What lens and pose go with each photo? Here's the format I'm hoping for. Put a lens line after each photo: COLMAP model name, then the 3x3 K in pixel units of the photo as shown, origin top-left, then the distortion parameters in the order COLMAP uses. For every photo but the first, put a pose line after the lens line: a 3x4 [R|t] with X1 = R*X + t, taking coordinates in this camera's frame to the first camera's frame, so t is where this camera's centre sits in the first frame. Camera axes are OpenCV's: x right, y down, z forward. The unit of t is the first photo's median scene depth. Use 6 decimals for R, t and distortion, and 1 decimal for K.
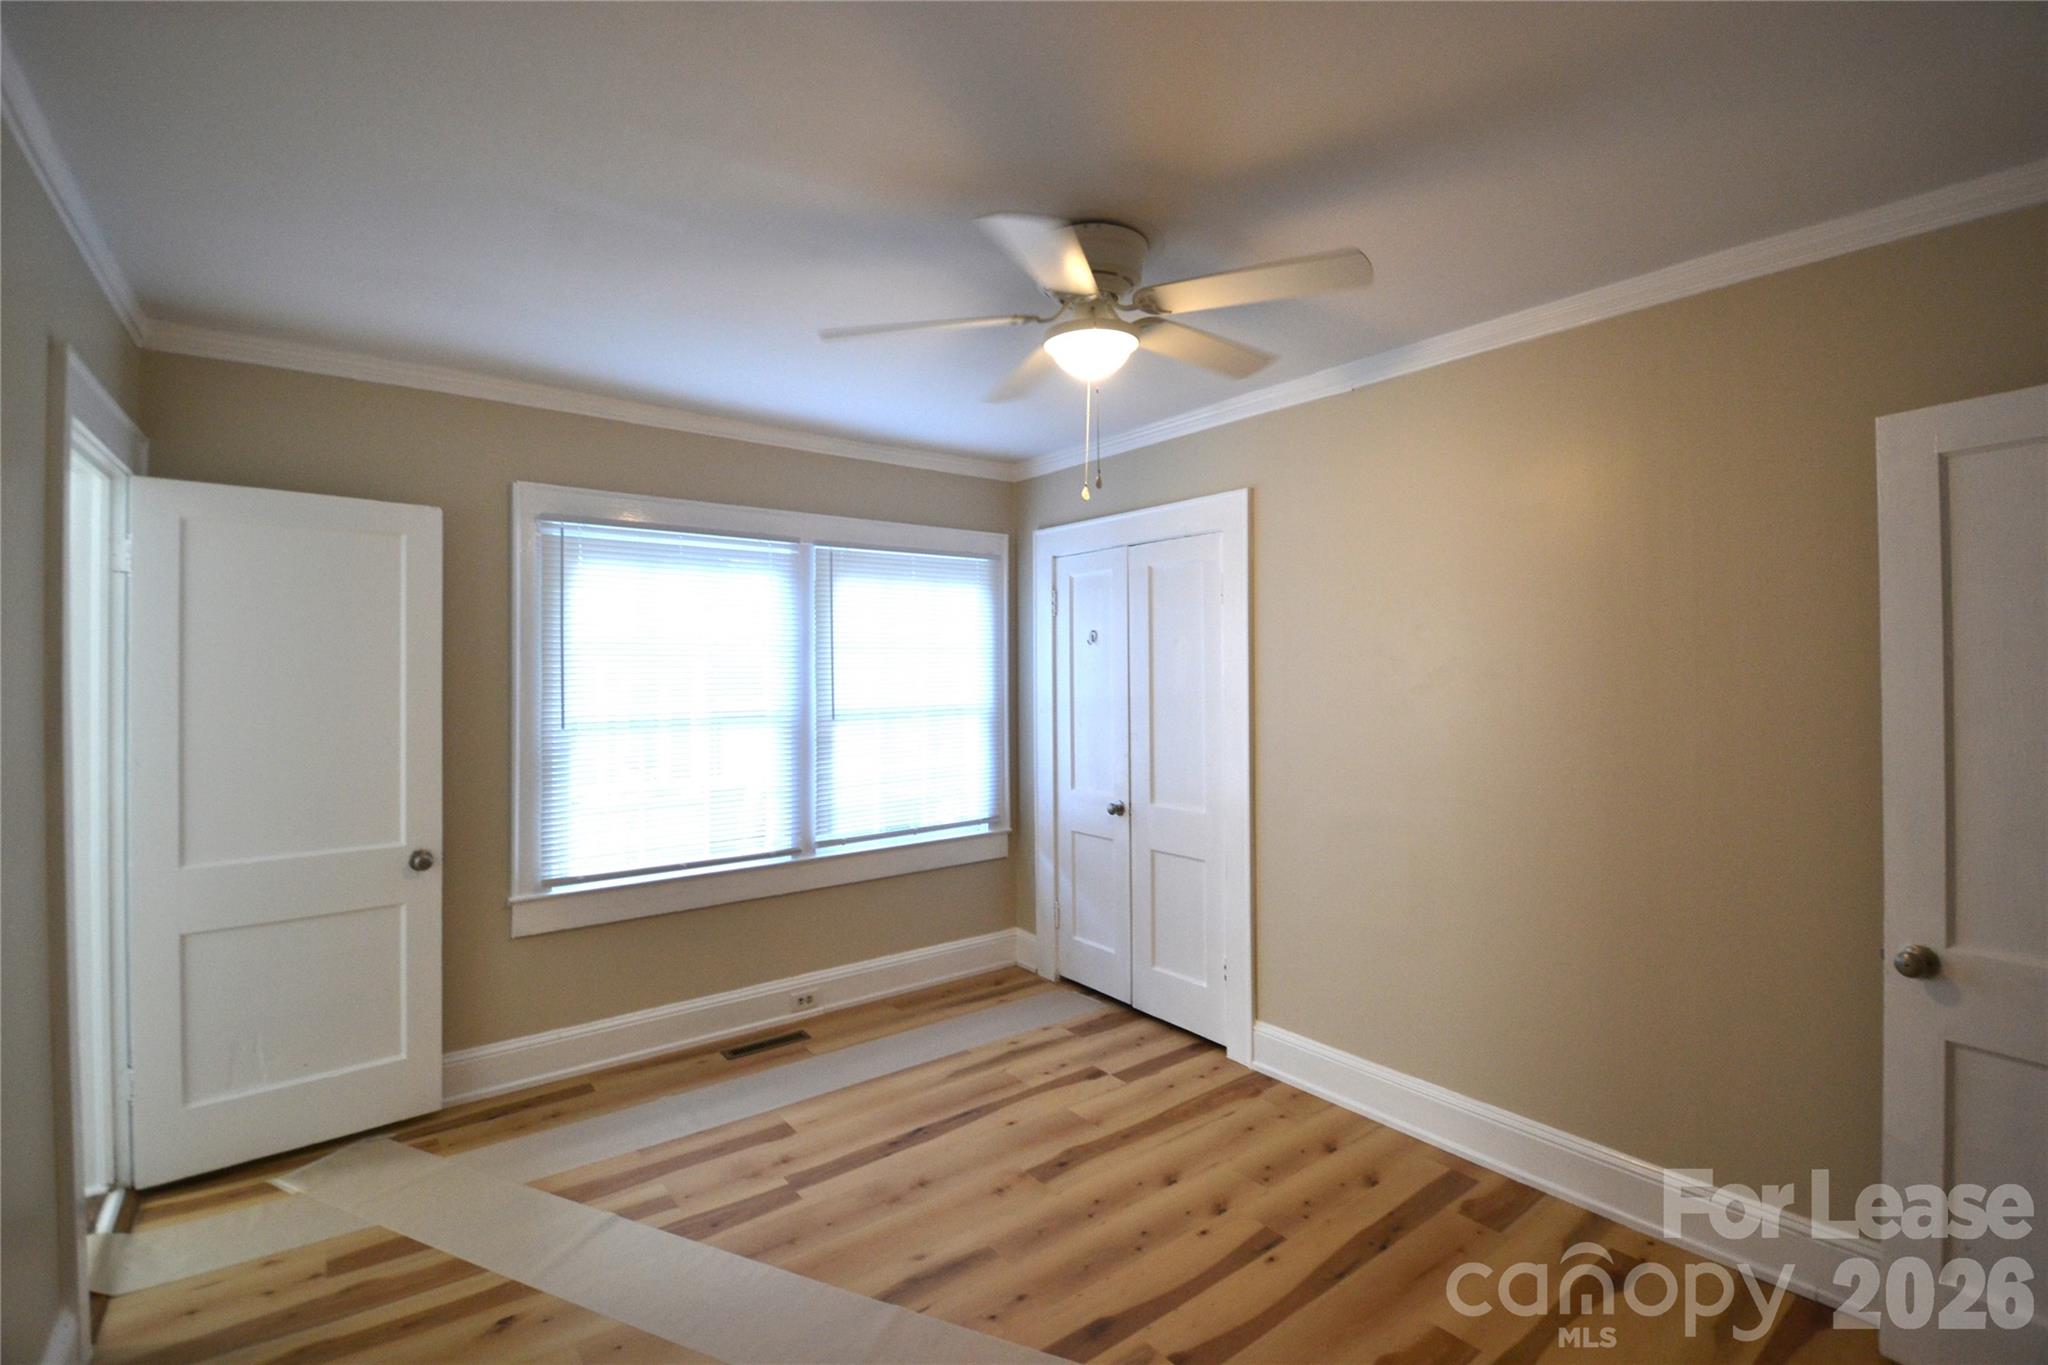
lens RADIAL K [[910.1, 0, 1014.5], [0, 910.1, 672.8], [0, 0, 1]] dist [0.004157, -0.013381]
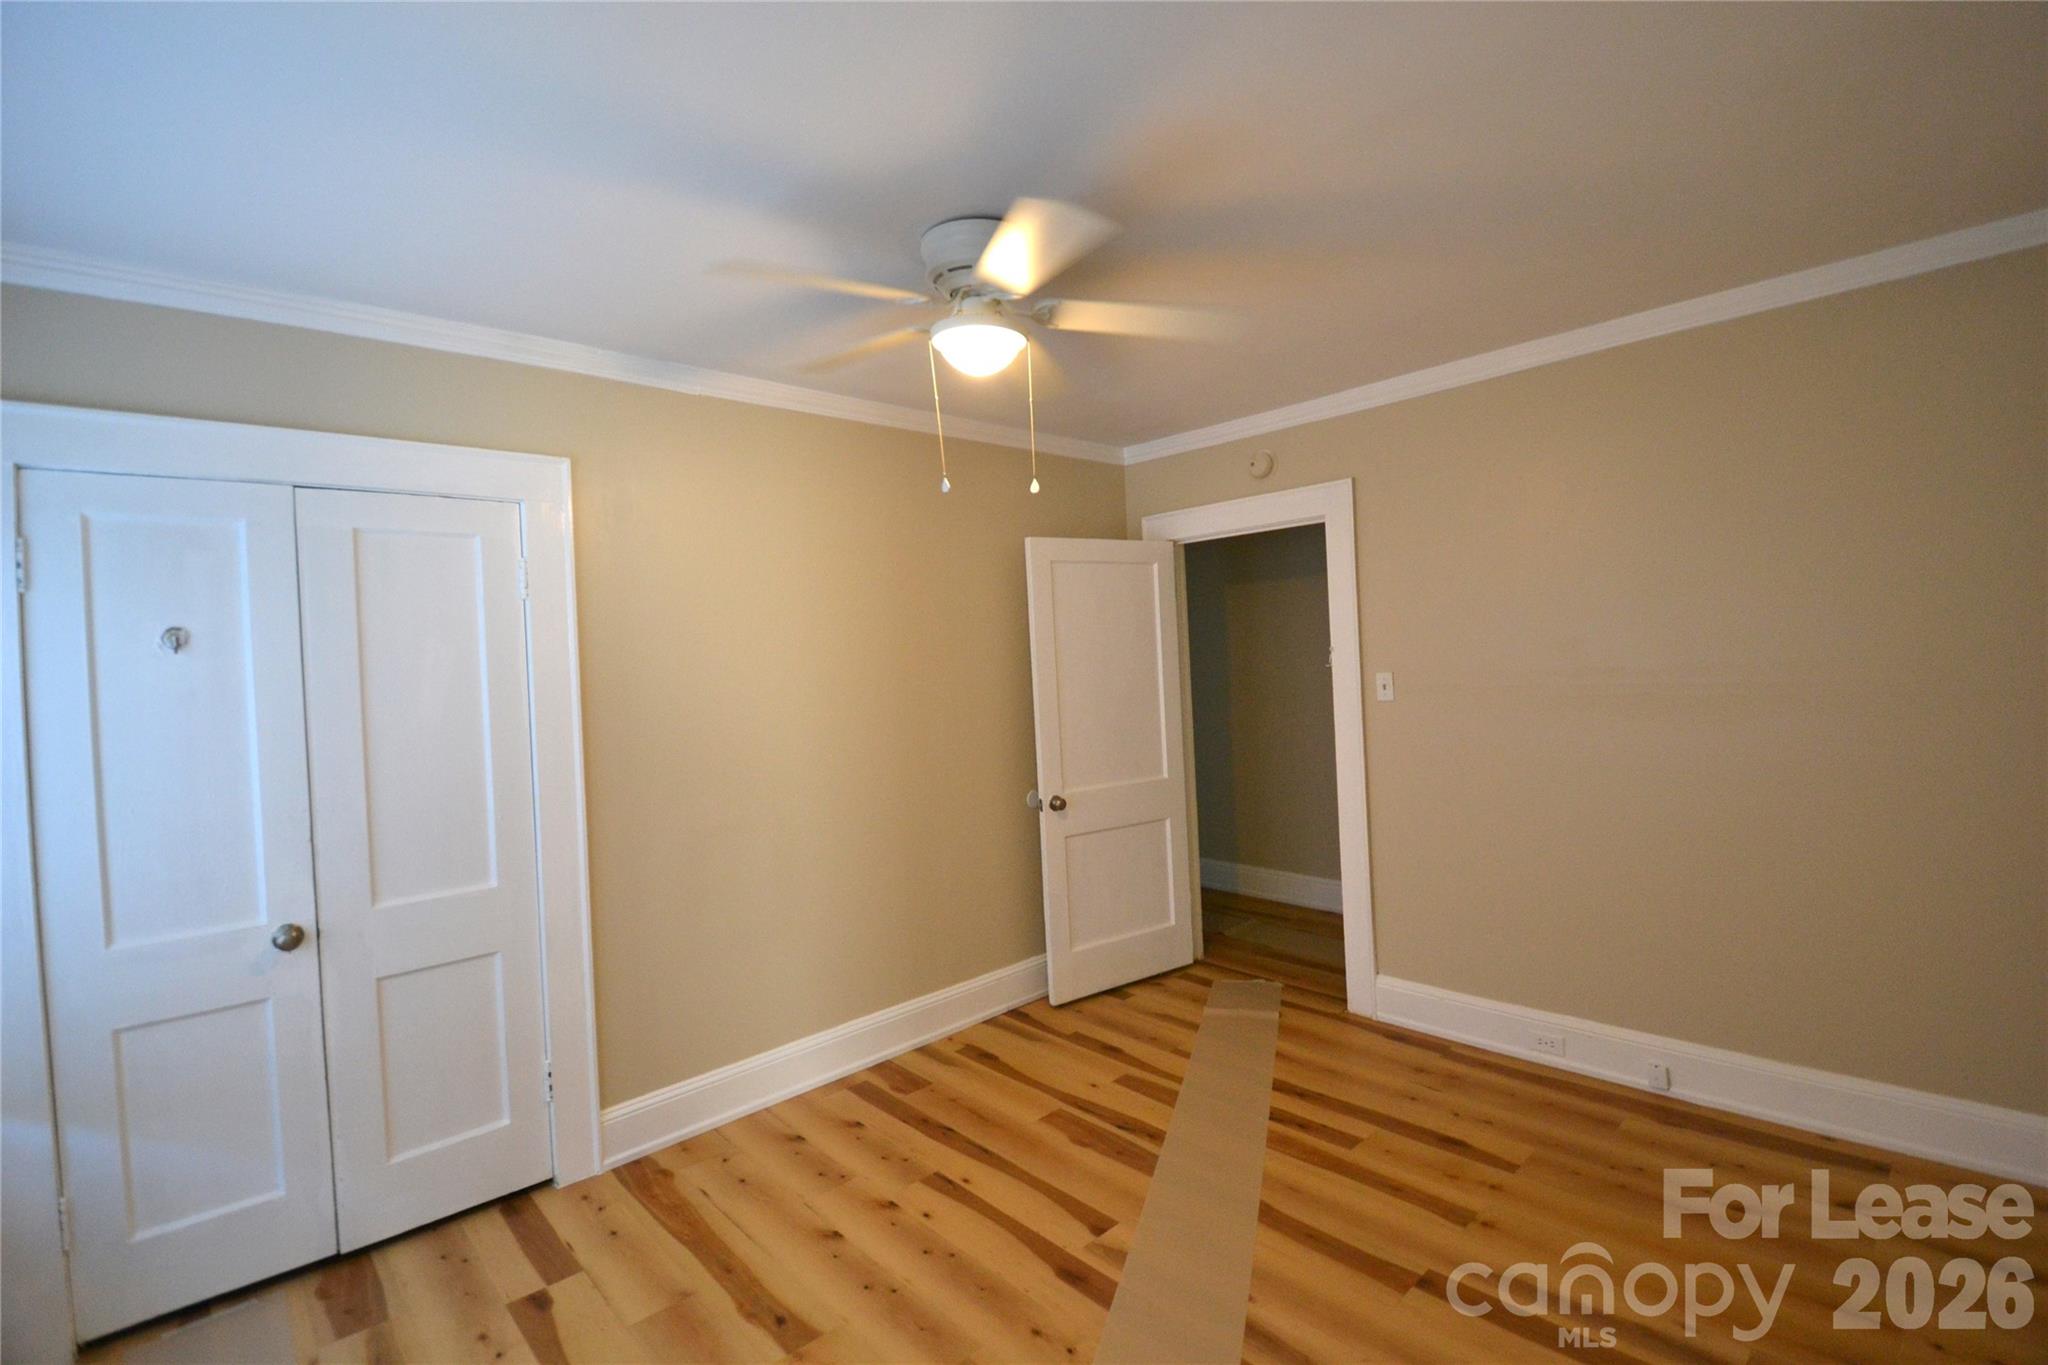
lens RADIAL K [[910.1, 0, 1016.0], [0, 910.1, 681.7], [0, 0, 1]] dist [0.004157, -0.013381]
pose [[-0.093762, -0.007729, 0.995565, -0.626316], [0.051445, 0.998596, 0.012598, 0.004674], [-0.994265, 0.052398, -0.093232, 0.735860]]
